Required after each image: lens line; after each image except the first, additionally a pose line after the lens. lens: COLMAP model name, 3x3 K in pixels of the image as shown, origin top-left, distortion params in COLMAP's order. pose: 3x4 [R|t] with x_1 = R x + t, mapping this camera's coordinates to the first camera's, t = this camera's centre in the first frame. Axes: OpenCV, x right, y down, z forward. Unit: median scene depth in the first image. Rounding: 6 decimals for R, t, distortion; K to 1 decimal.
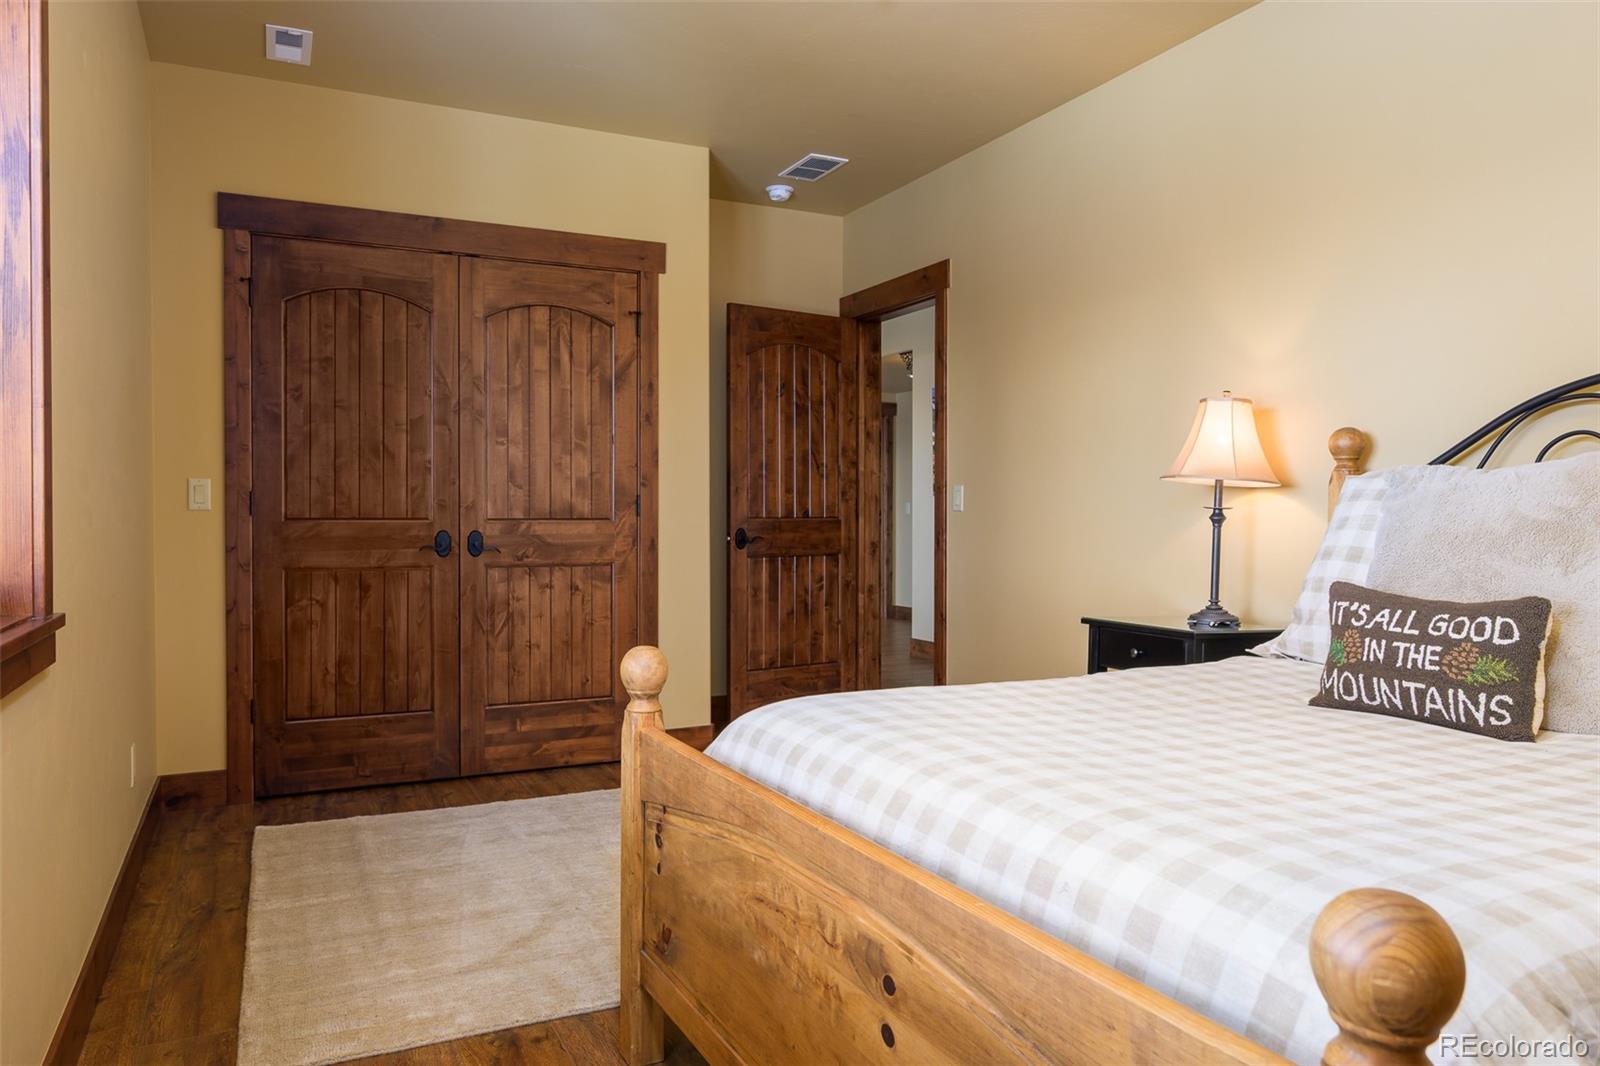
lens RADIAL K [[1098.0, 0, 800.0], [0, 1098.0, 533.0], [0, 0, 1]] dist [0.000175, 0.000054]
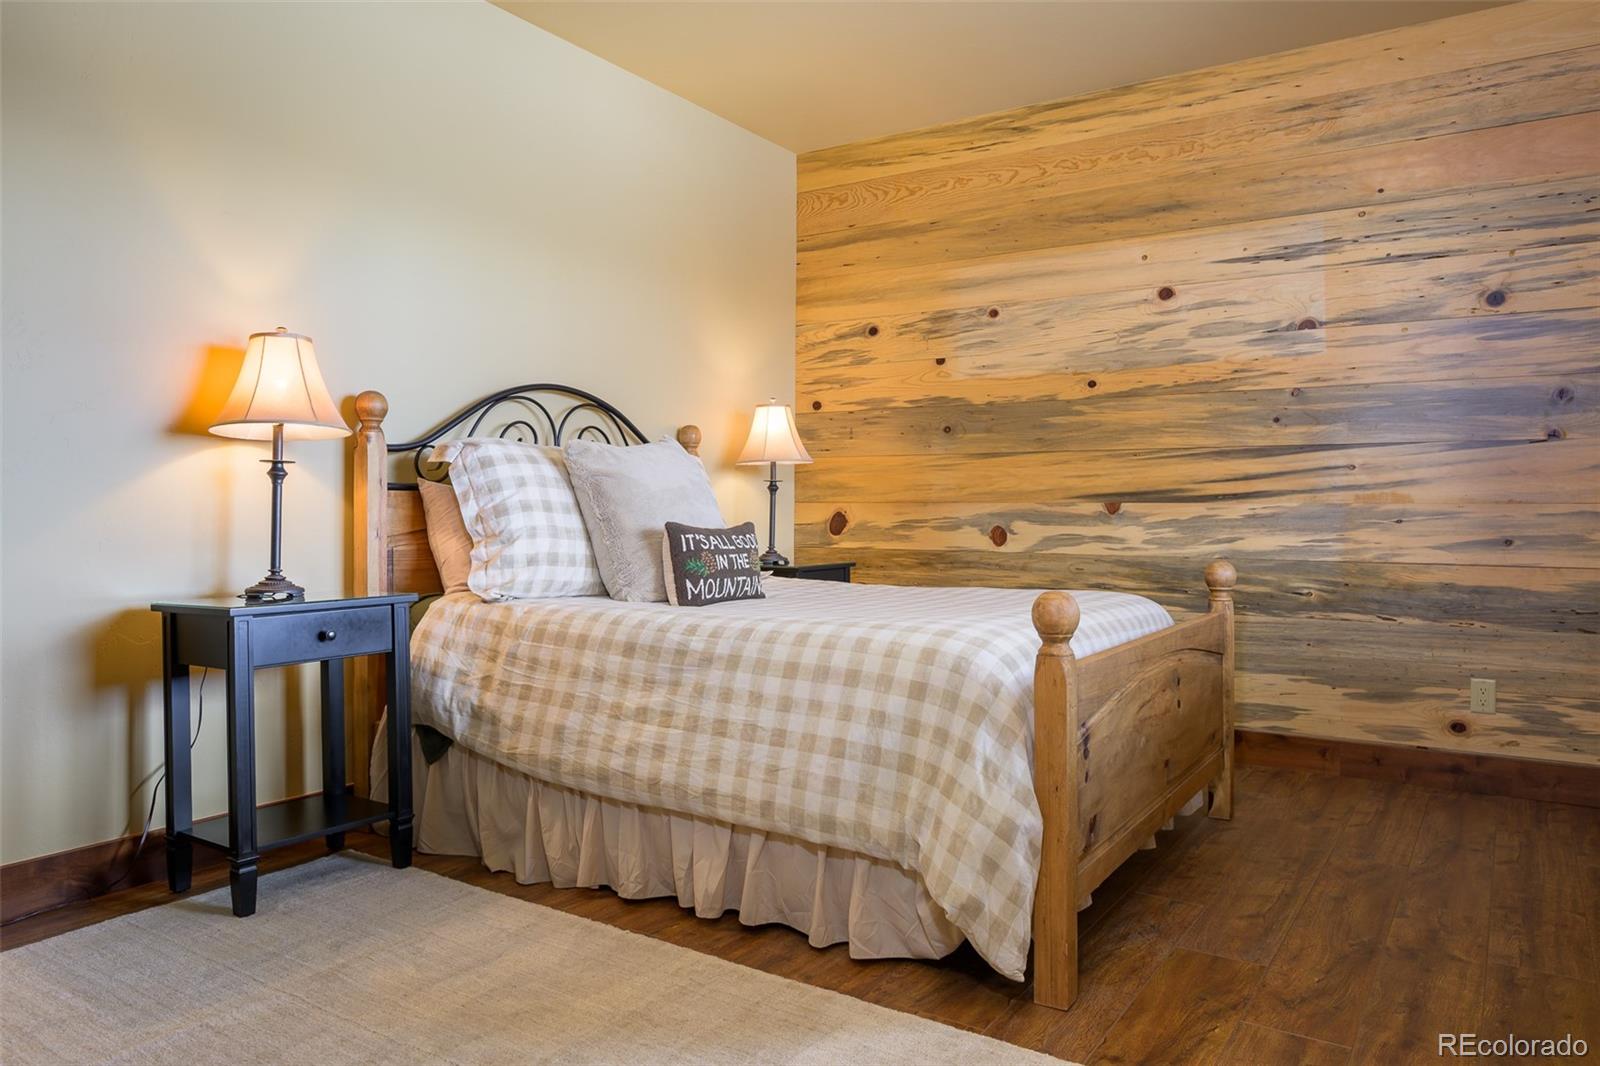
lens RADIAL K [[1069.9, 0, 800.0], [0, 1069.9, 533.0], [0, 0, 1]] dist [-0.000393, 0.000636]
pose [[-0.505962, -0.023468, 0.862236, -0.838364], [0.012026, 0.999341, 0.034257, 0.013726], [-0.862472, 0.027701, -0.505347, 1.643359]]
